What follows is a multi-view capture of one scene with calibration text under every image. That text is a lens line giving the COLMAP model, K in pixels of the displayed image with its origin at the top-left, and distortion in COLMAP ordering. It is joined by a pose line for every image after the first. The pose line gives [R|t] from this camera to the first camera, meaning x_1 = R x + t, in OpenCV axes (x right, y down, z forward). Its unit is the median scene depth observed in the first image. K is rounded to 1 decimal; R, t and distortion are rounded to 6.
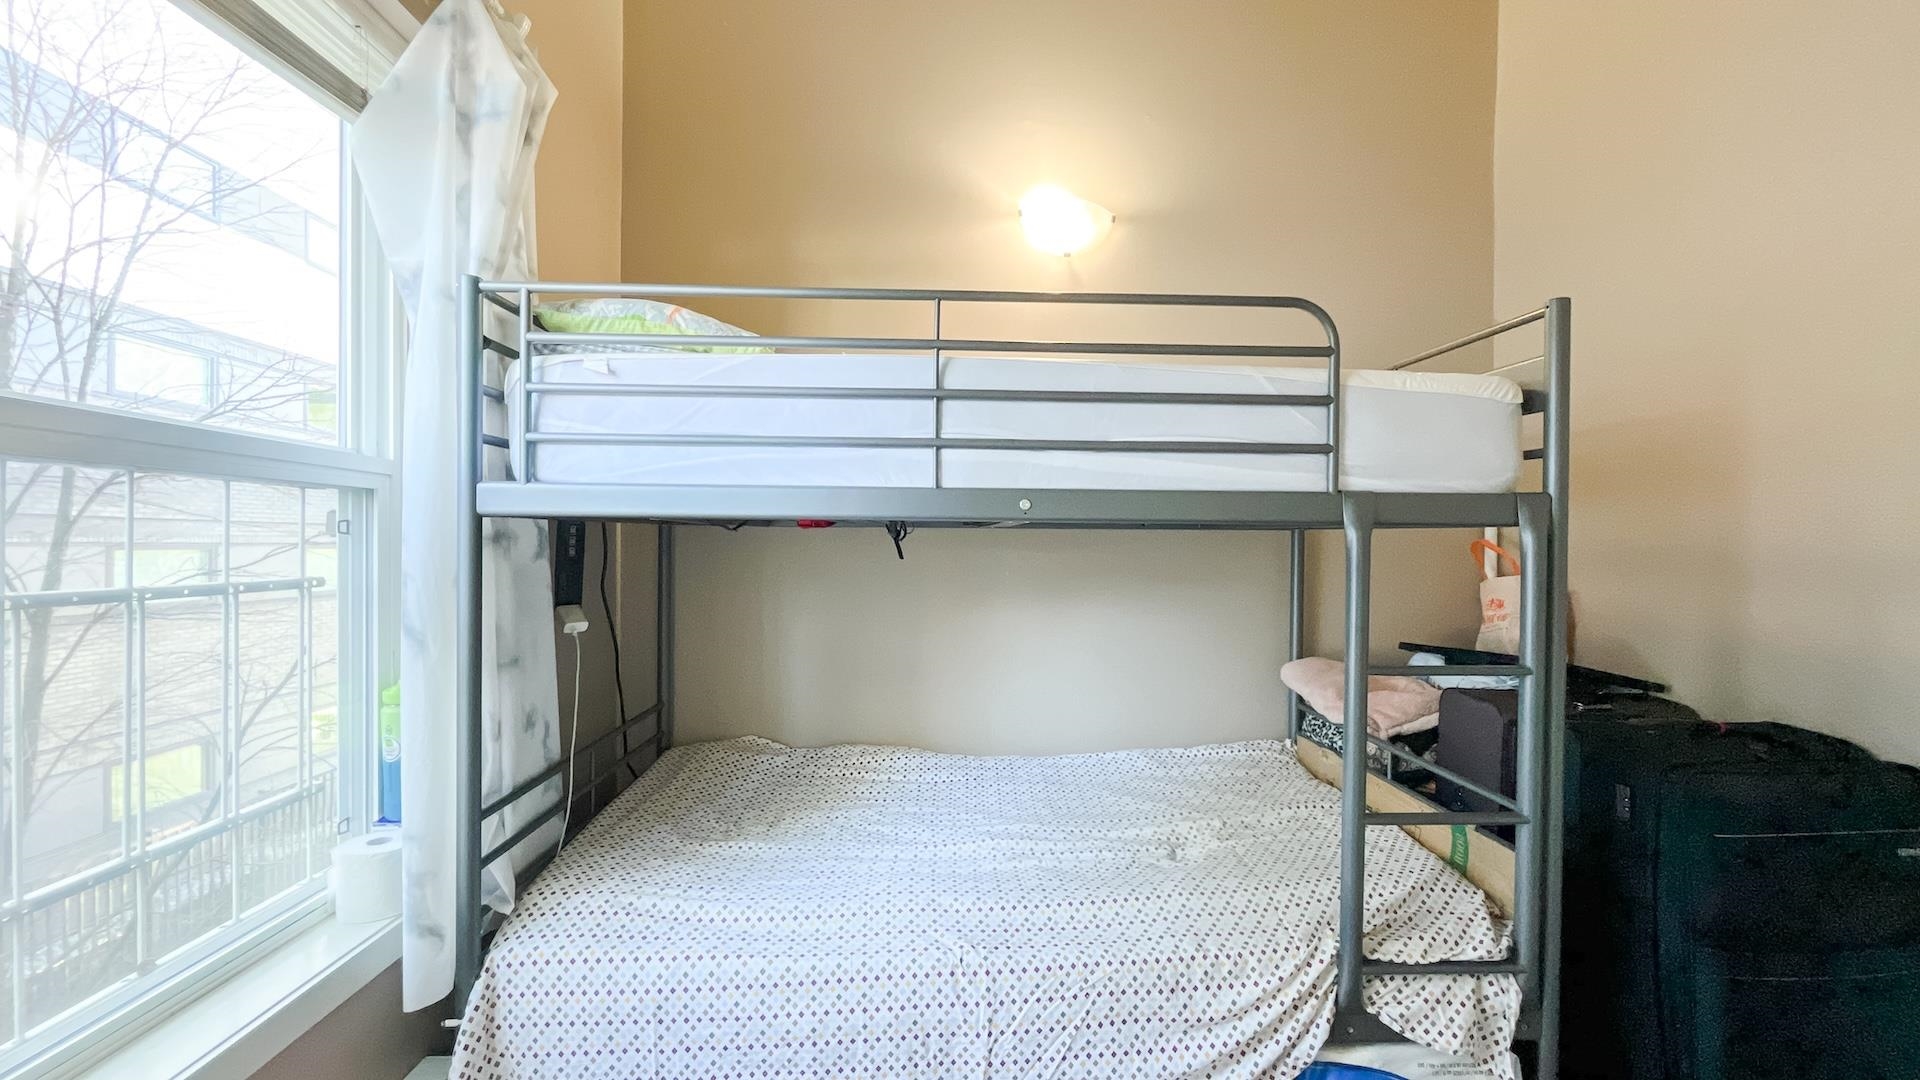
lens RADIAL K [[778.9, 0, 959.4], [0, 778.9, 545.1], [0, 0, 1]] dist [-0.001091, 0.000197]
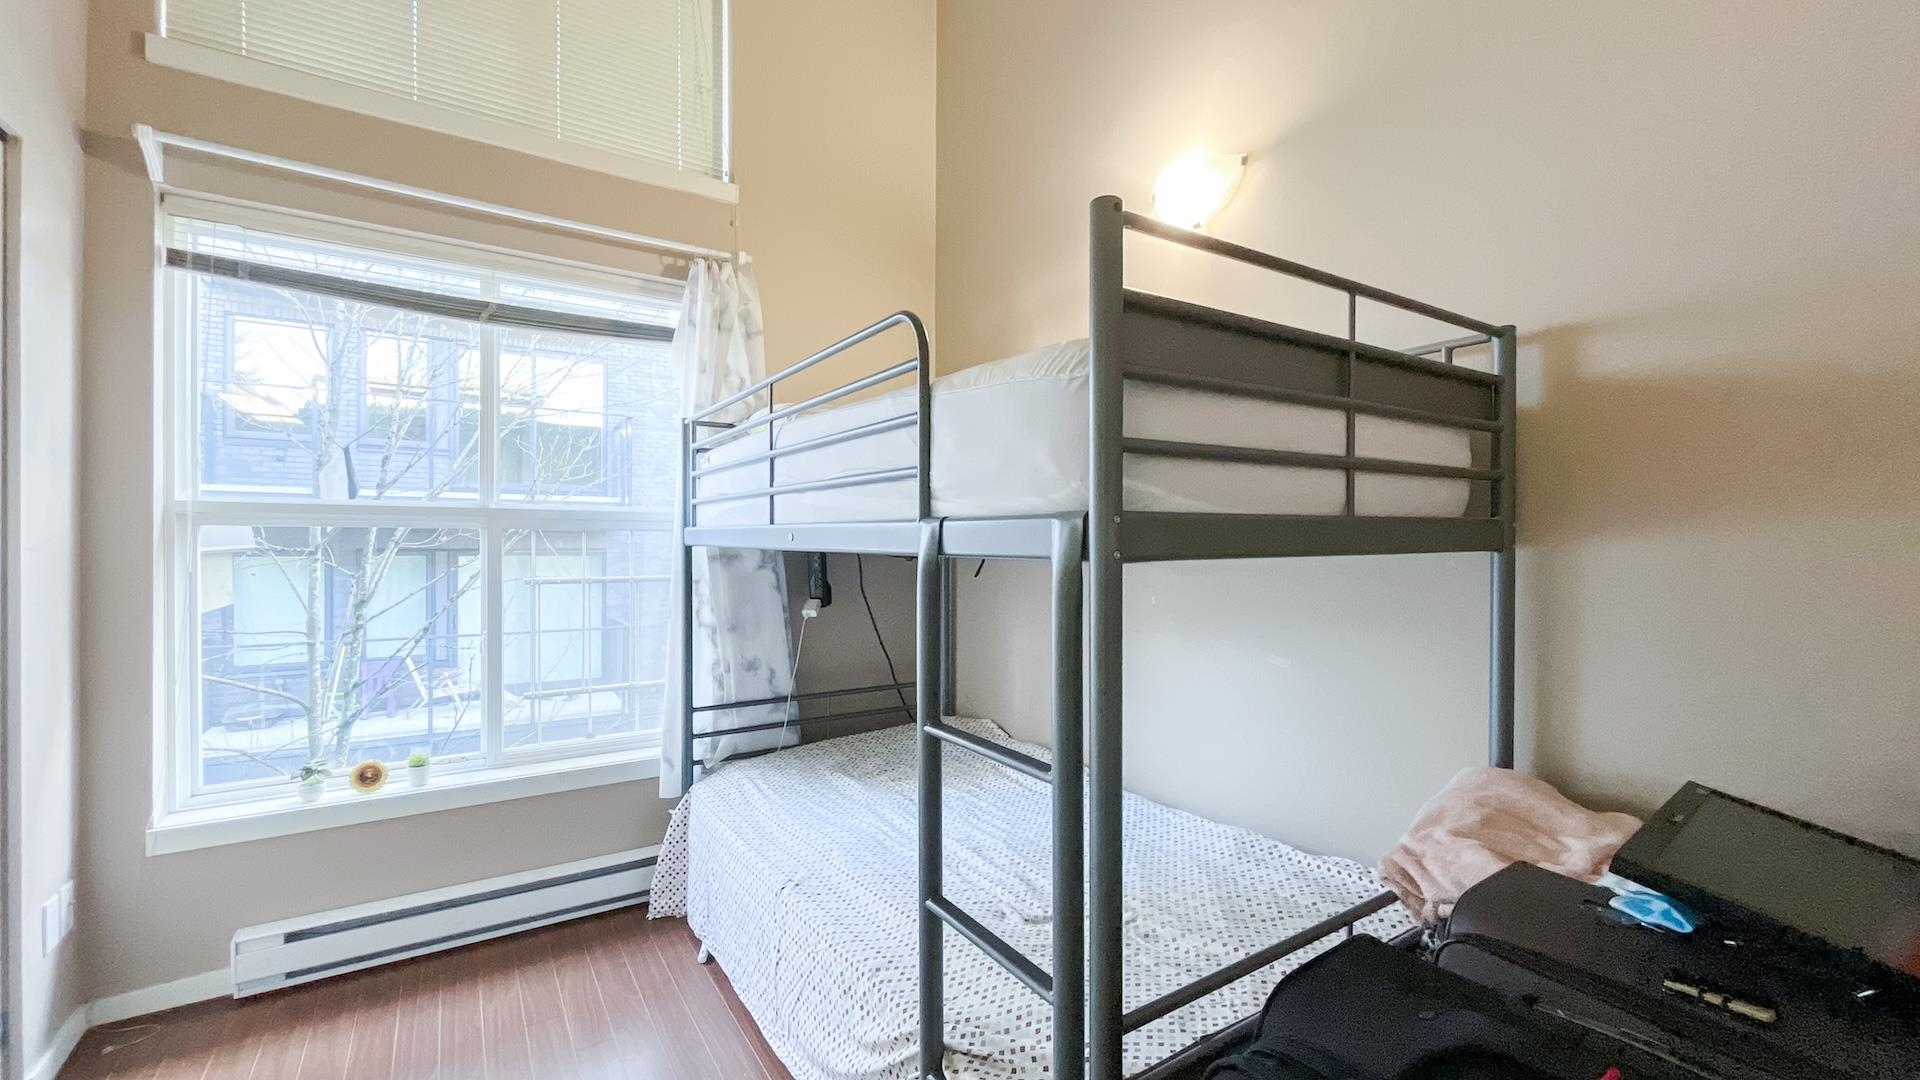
lens RADIAL K [[778.9, 0, 959.0], [0, 778.9, 538.3], [0, 0, 1]] dist [-0.001091, 0.000197]
pose [[0.517367, -0.004494, -0.855752, 1.087385], [-0.000563, 0.999984, -0.005592, -0.038932], [0.855764, 0.003375, 0.517356, 0.499811]]
